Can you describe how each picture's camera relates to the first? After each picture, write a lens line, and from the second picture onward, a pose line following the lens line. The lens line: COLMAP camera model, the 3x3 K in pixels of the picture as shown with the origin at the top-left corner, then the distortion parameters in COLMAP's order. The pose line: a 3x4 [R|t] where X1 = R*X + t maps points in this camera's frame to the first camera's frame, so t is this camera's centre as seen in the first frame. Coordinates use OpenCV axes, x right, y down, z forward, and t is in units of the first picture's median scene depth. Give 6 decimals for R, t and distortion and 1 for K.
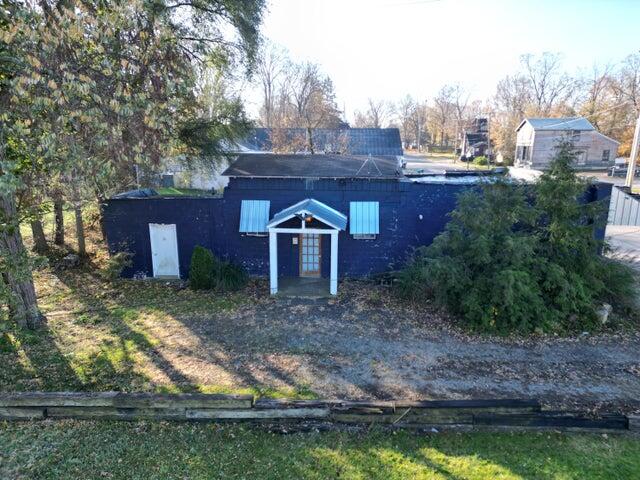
lens RADIAL K [[450.7, 0, 318.8], [0, 450.7, 240.1], [0, 0, 1]] dist [0.058186, -0.021530]
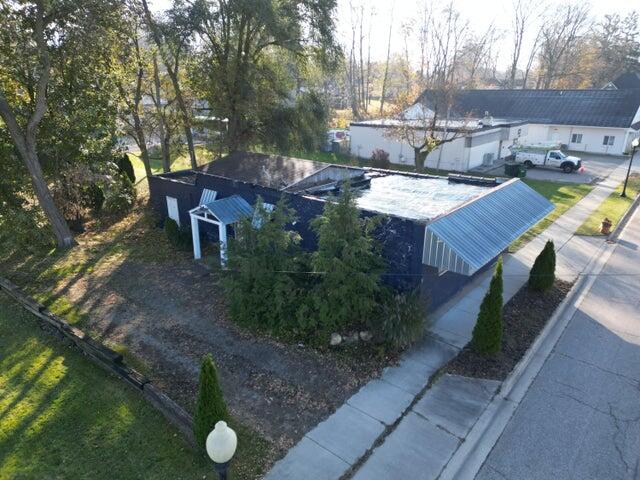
lens RADIAL K [[450.7, 0, 319.3], [0, 450.7, 239.4], [0, 0, 1]] dist [0.058186, -0.021530]
pose [[0.805739, 0.193806, -0.559665, 0.943870], [-0.129294, 0.979713, 0.153123, -0.198673], [0.577987, -0.051016, 0.814450, 0.055004]]
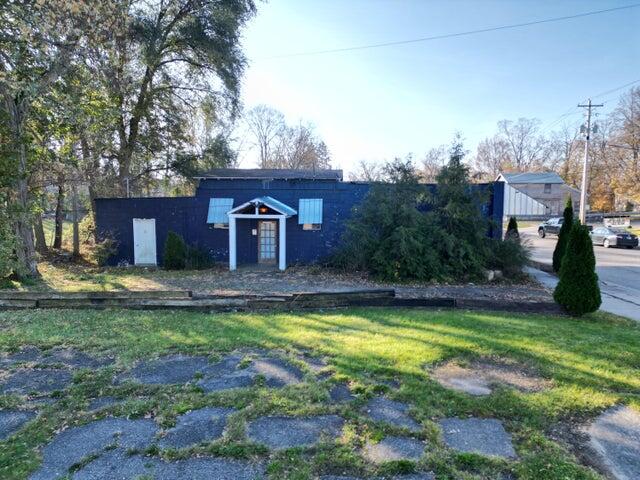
lens RADIAL K [[450.7, 0, 320.4], [0, 450.7, 242.9], [0, 0, 1]] dist [0.058186, -0.021530]
pose [[0.999999, -0.000045, 0.001425, 0.124640], [0.000239, 0.990687, -0.136161, 0.198525], [-0.001406, 0.136161, 0.990686, -0.191501]]
